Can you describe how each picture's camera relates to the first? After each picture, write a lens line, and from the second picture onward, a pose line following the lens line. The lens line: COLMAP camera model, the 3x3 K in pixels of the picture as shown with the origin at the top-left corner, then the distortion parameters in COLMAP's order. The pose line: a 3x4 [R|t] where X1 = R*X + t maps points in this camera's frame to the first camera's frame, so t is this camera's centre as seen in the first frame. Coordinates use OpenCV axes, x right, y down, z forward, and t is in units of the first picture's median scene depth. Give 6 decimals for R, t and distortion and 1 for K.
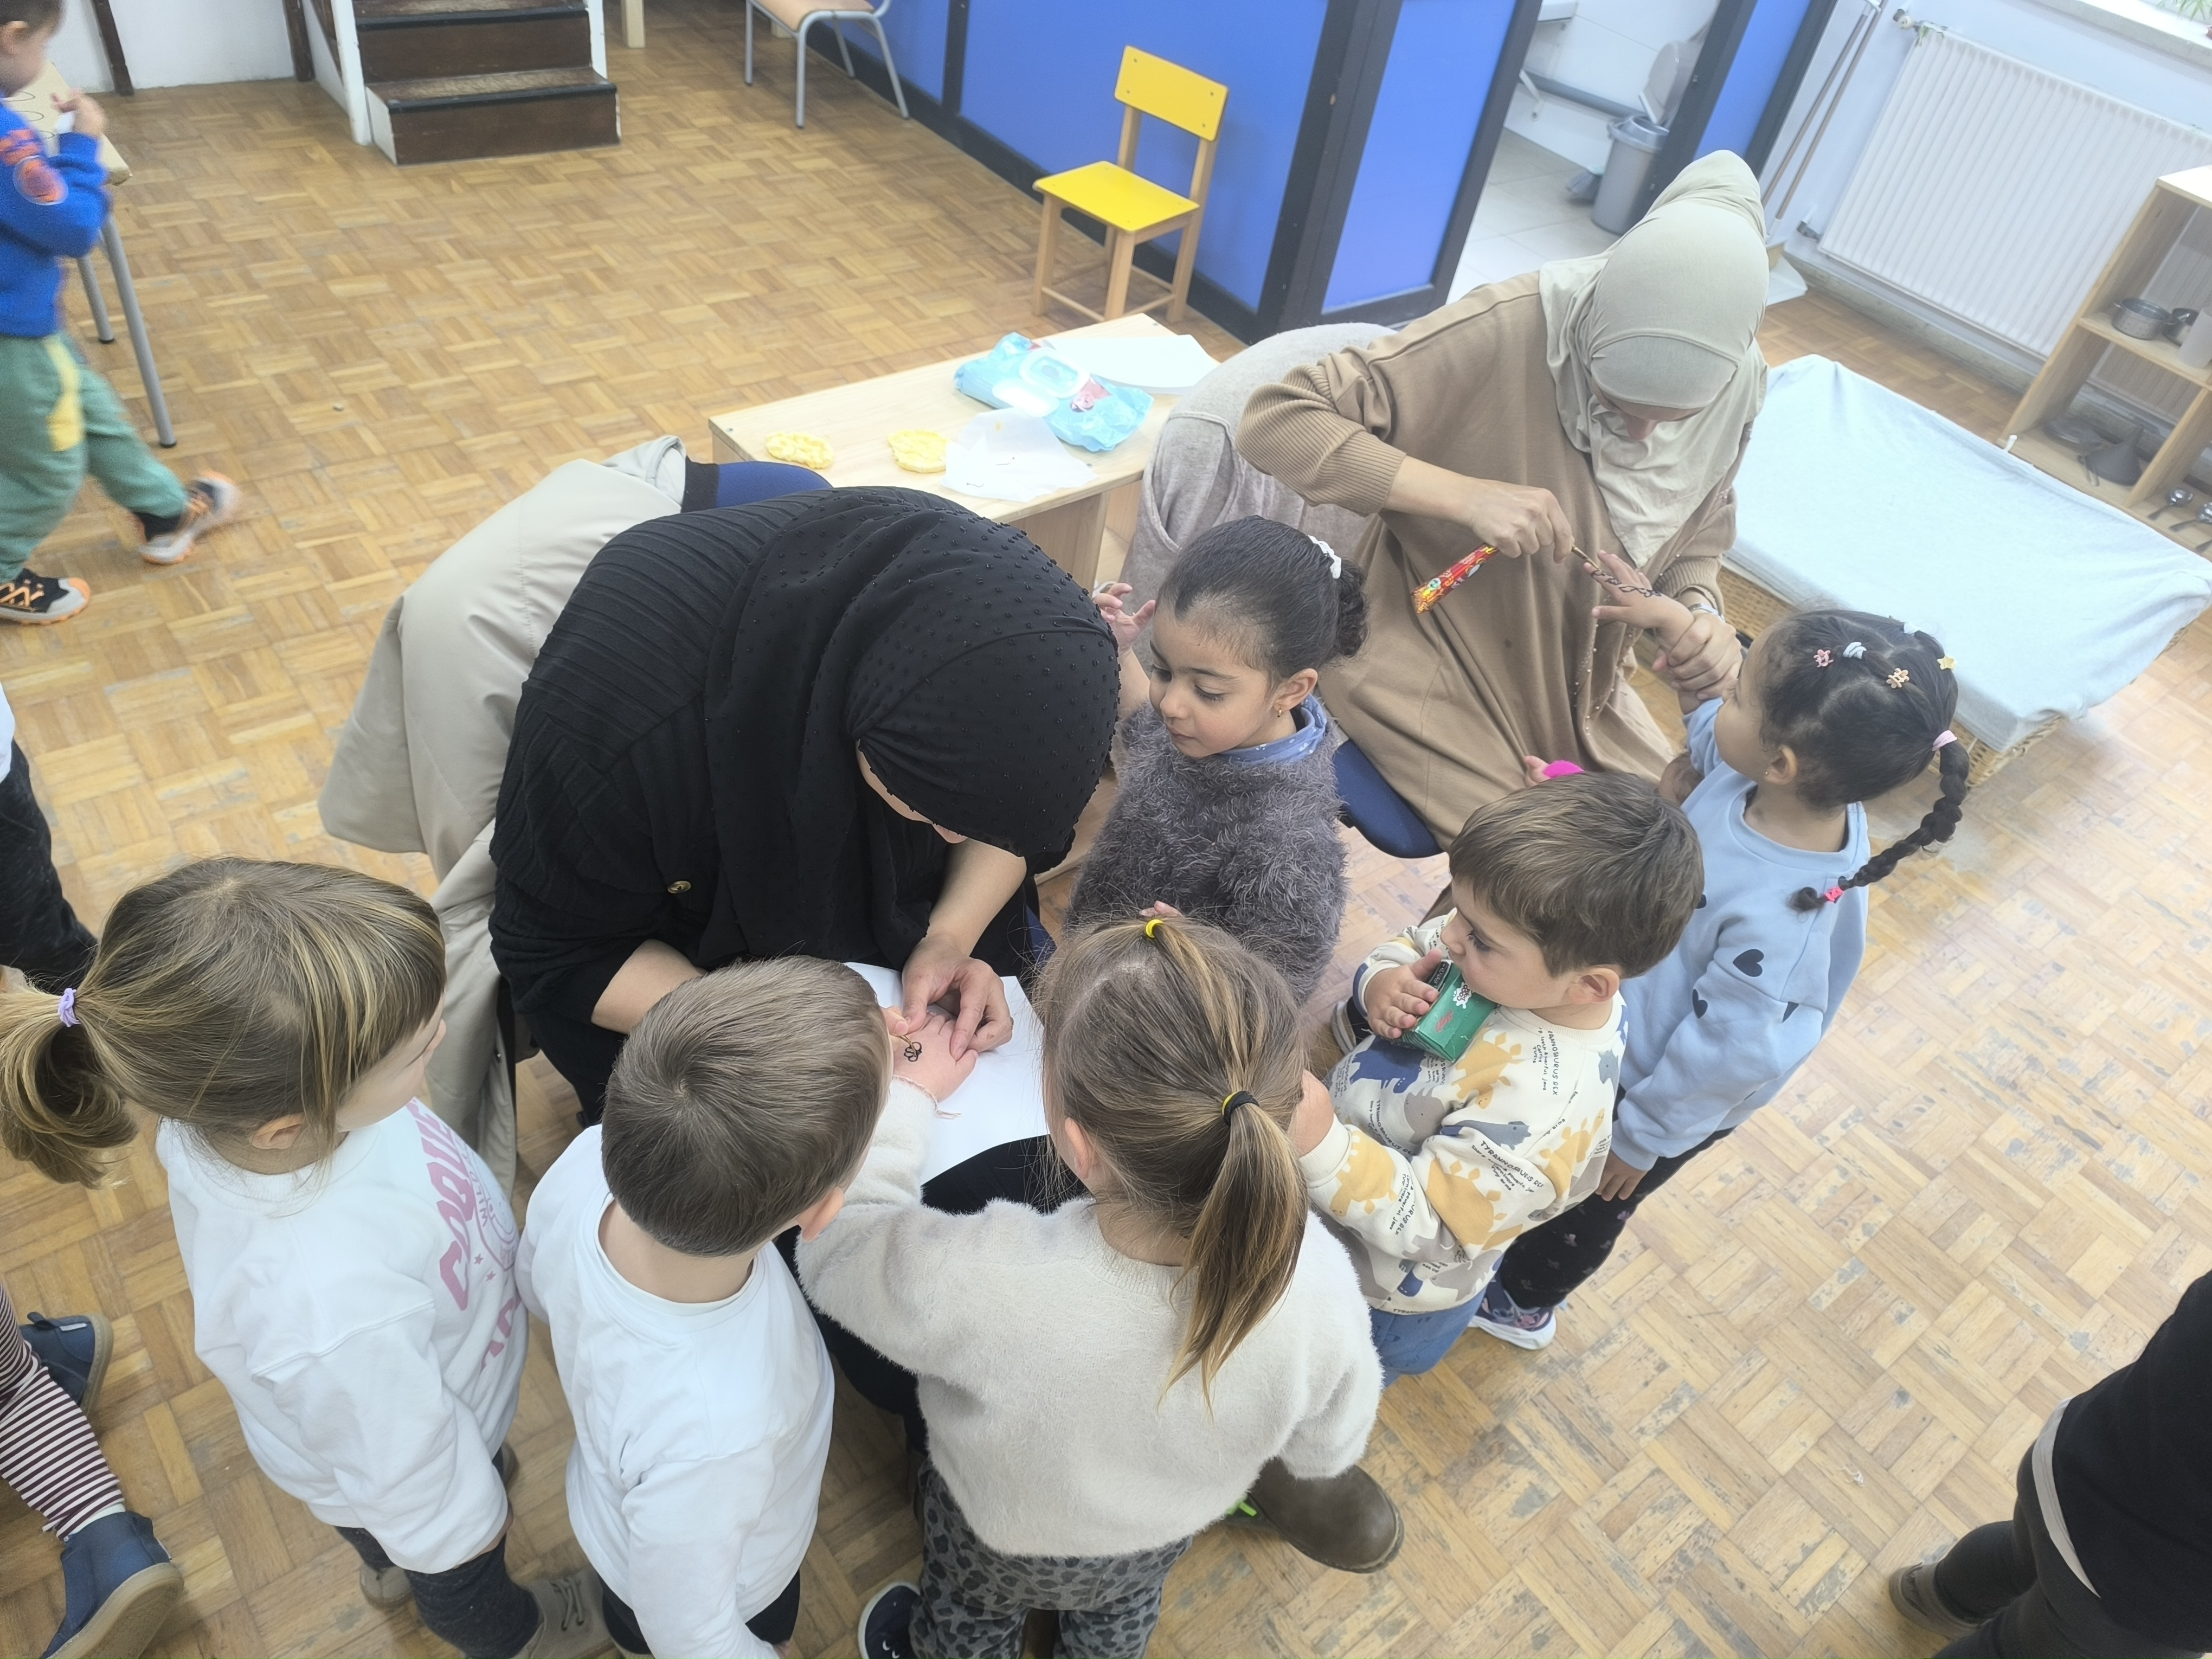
lens RADIAL K [[1515.1, 0, 1105.1], [0, 1515.1, 823.5], [0, 0, 1]] dist [0.040806, -0.046876]
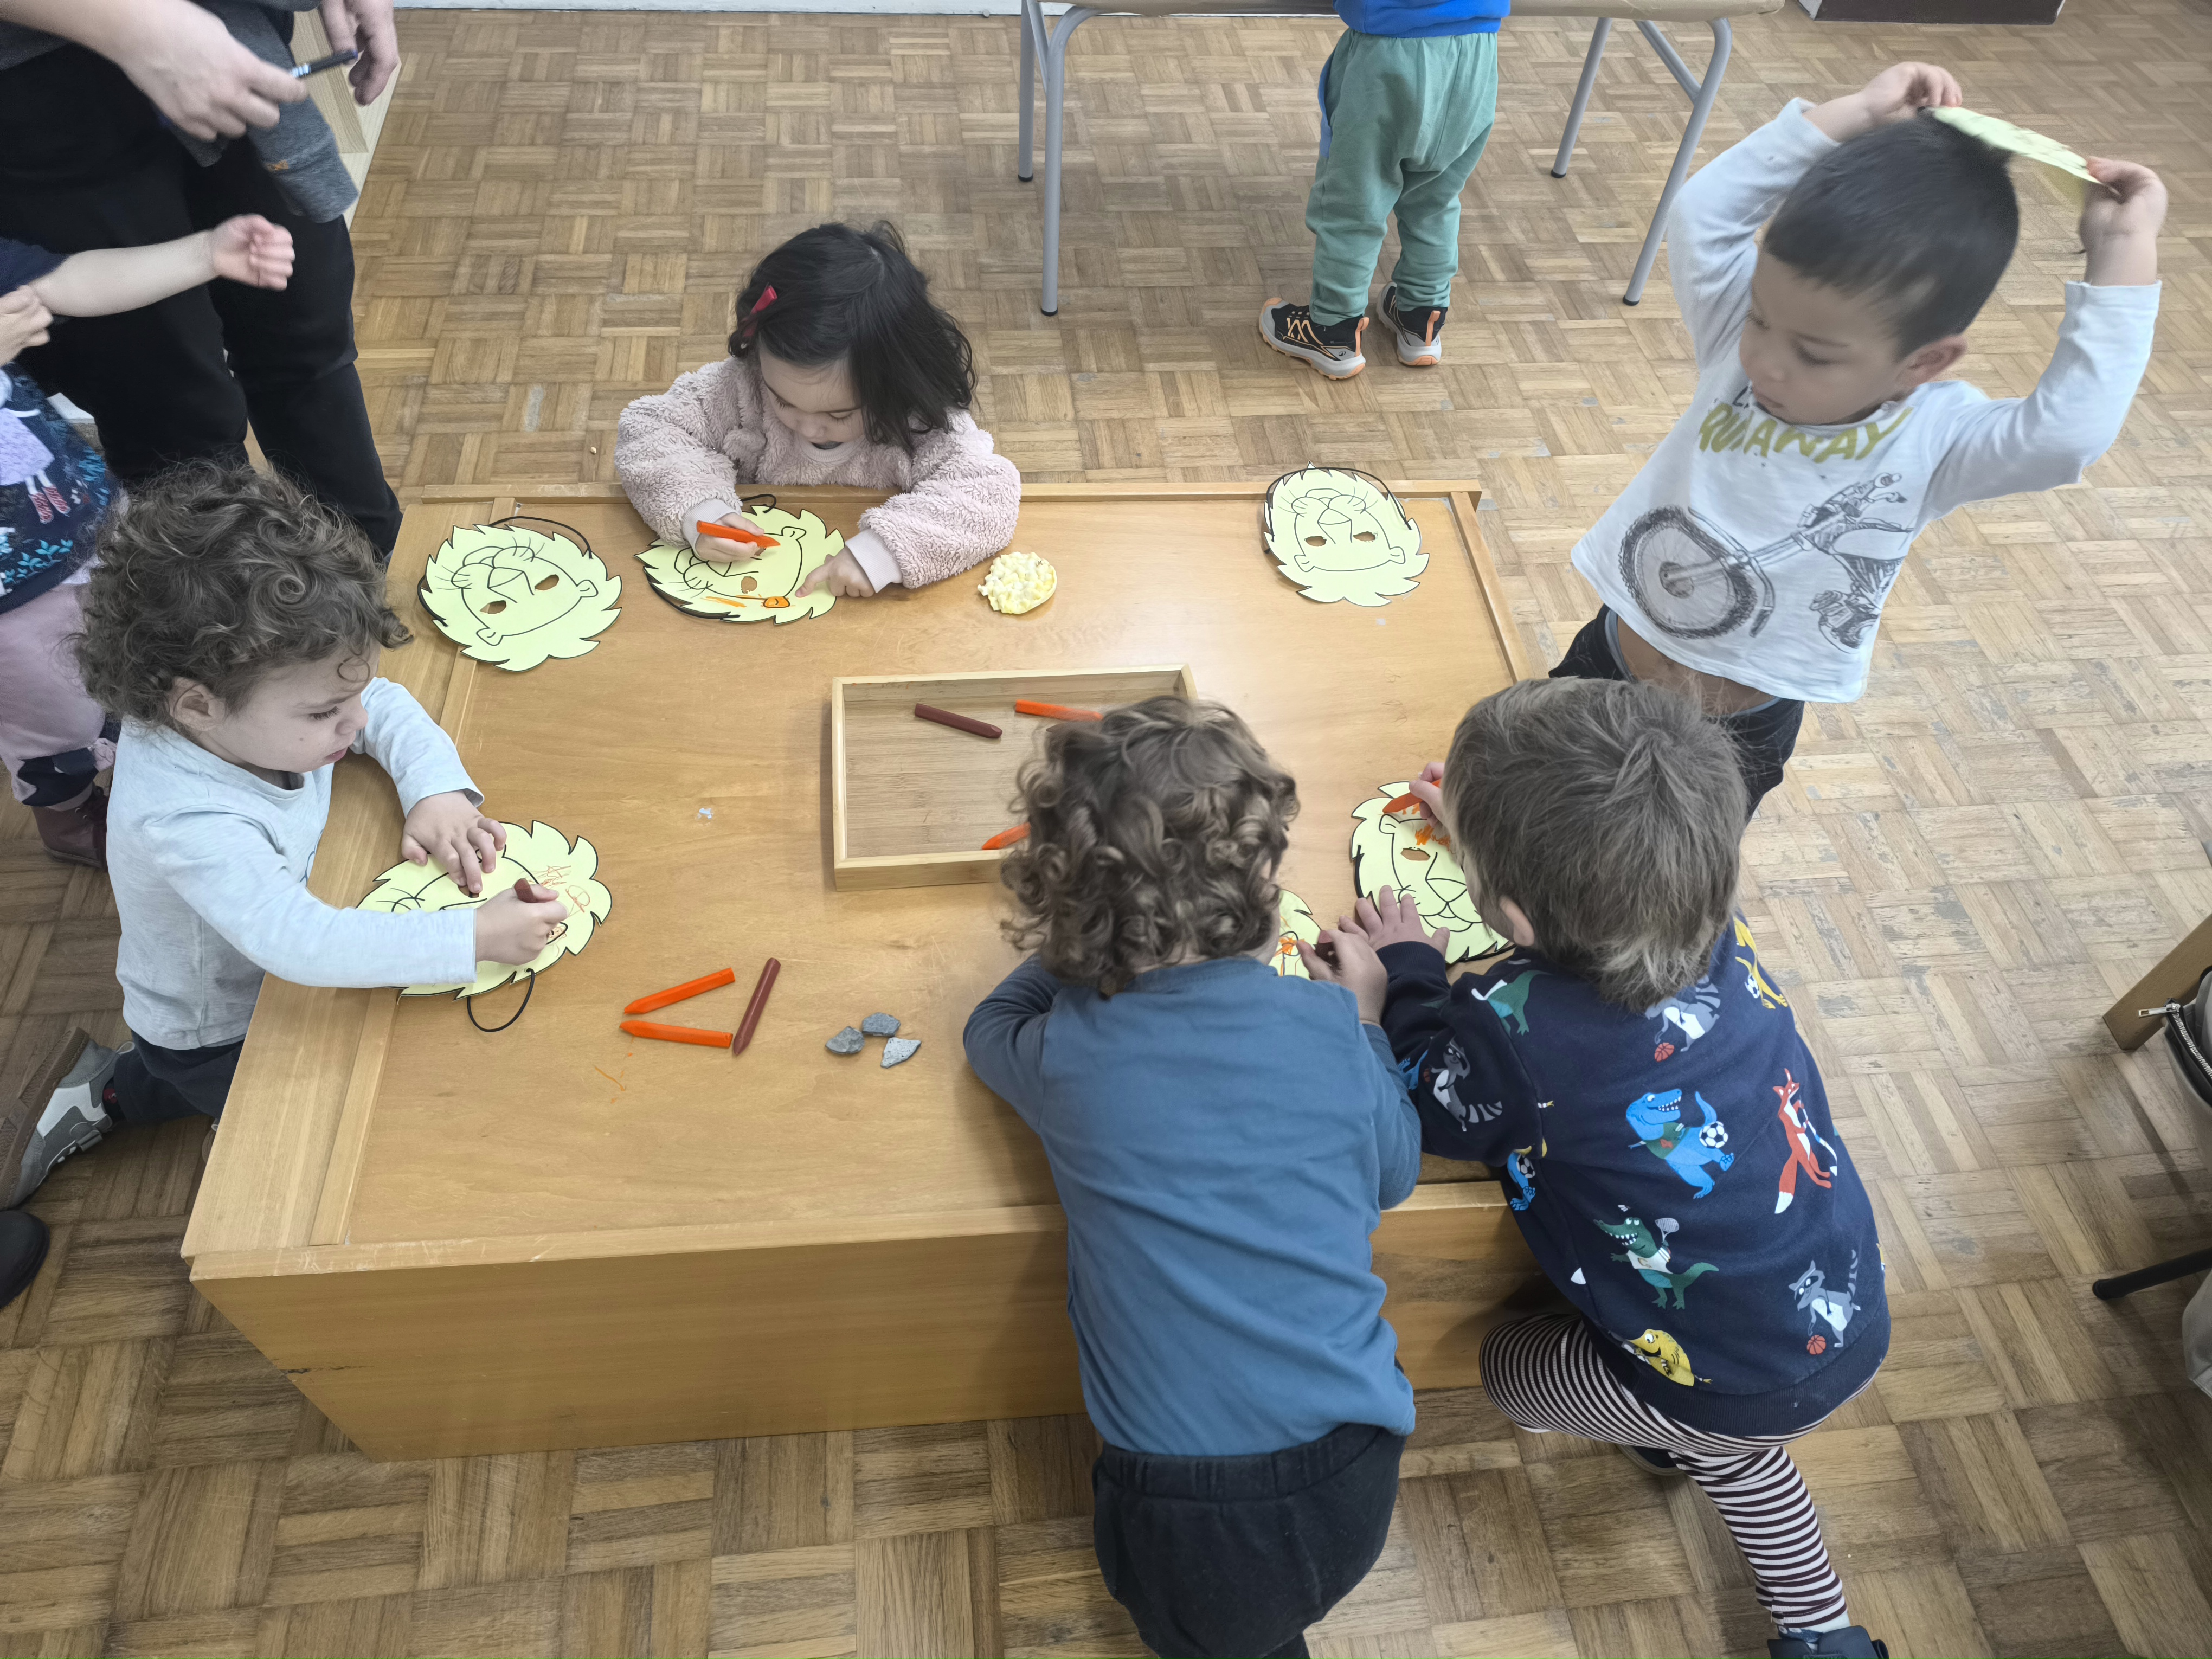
lens RADIAL K [[1515.1, 0, 1124.8], [0, 1515.1, 846.6], [0, 0, 1]] dist [0.040806, -0.046876]
pose [[0.855074, 0.332153, -0.398149, -0.328938], [-0.299722, 0.943221, 0.143185, 0.020176], [0.423102, -0.003100, 0.906077, 0.022609]]
